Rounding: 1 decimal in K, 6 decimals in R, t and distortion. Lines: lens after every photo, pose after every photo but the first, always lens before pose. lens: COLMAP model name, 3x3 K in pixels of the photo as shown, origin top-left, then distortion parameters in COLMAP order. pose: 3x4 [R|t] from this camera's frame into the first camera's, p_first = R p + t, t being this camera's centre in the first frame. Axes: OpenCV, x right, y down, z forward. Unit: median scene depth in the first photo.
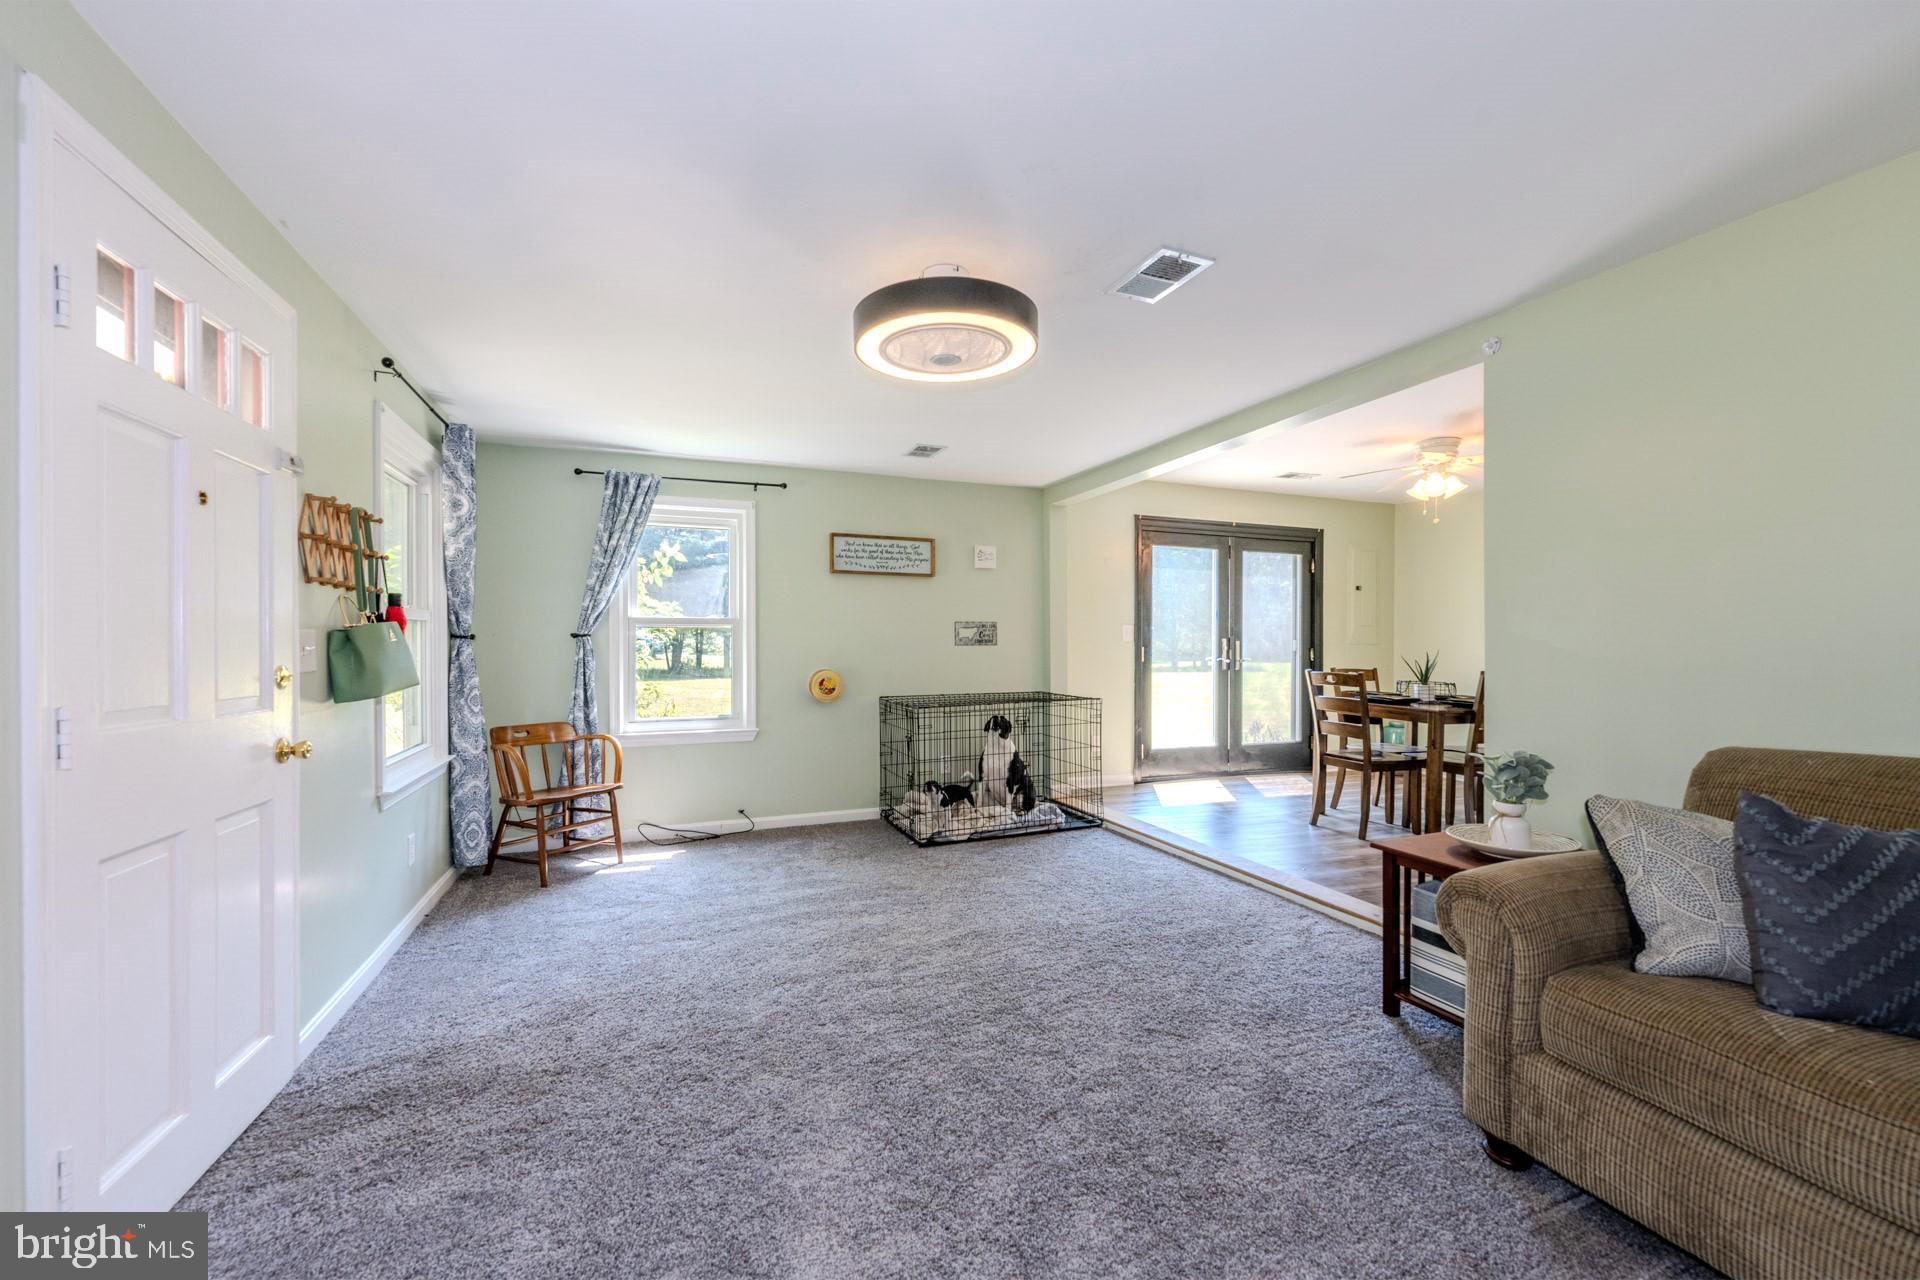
lens RADIAL K [[759.1, 0, 958.2], [0, 759.1, 651.4], [0, 0, 1]] dist [-0.001948, -0.000065]
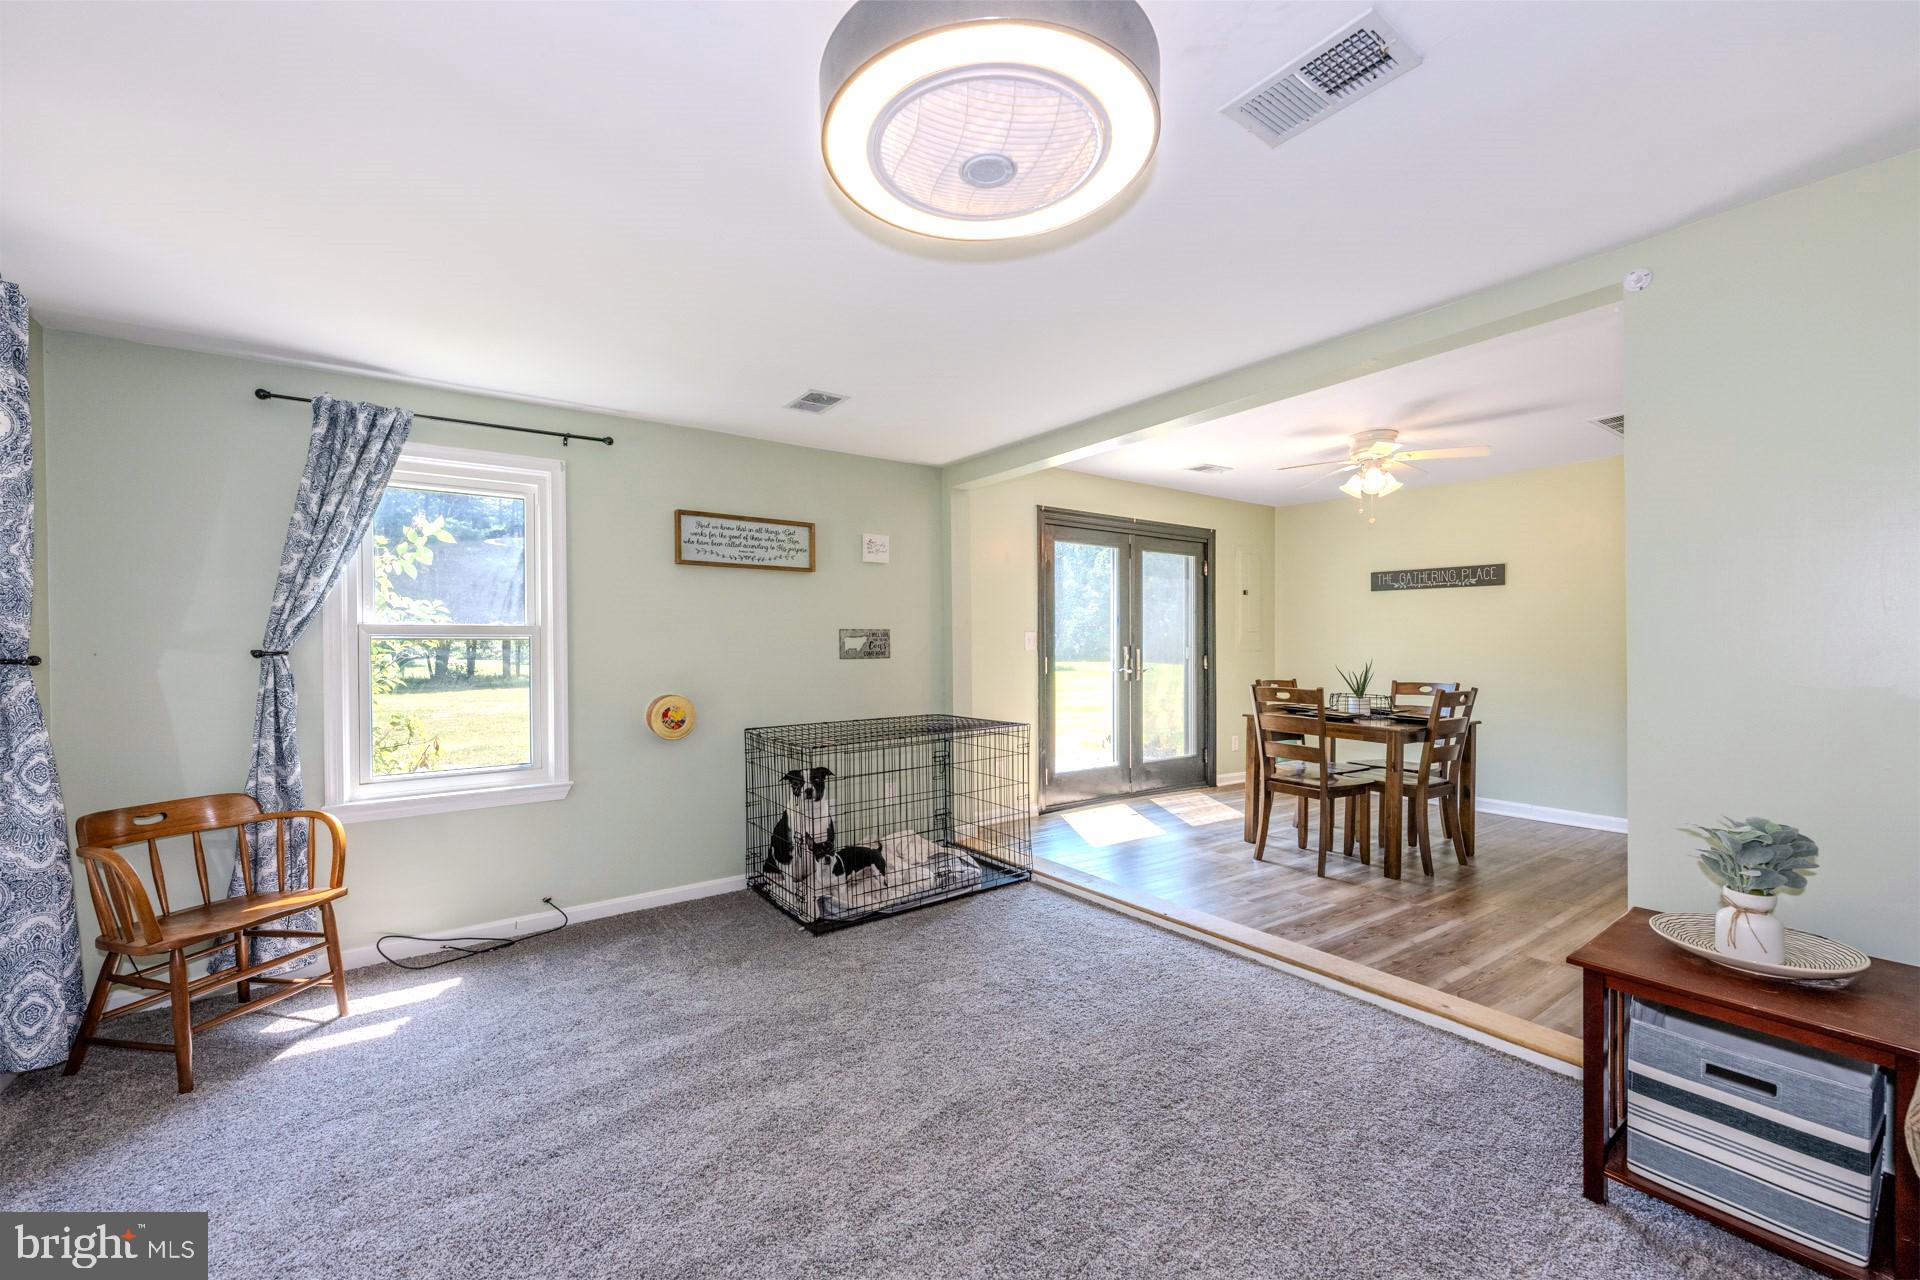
lens RADIAL K [[759.1, 0, 958.2], [0, 759.1, 651.4], [0, 0, 1]] dist [-0.001948, -0.000065]
pose [[0.970735, -0.007330, 0.240043, -0.085232], [0.007571, 0.999971, -0.000081, -0.017131], [-0.240035, 0.001896, 0.970762, 0.231786]]
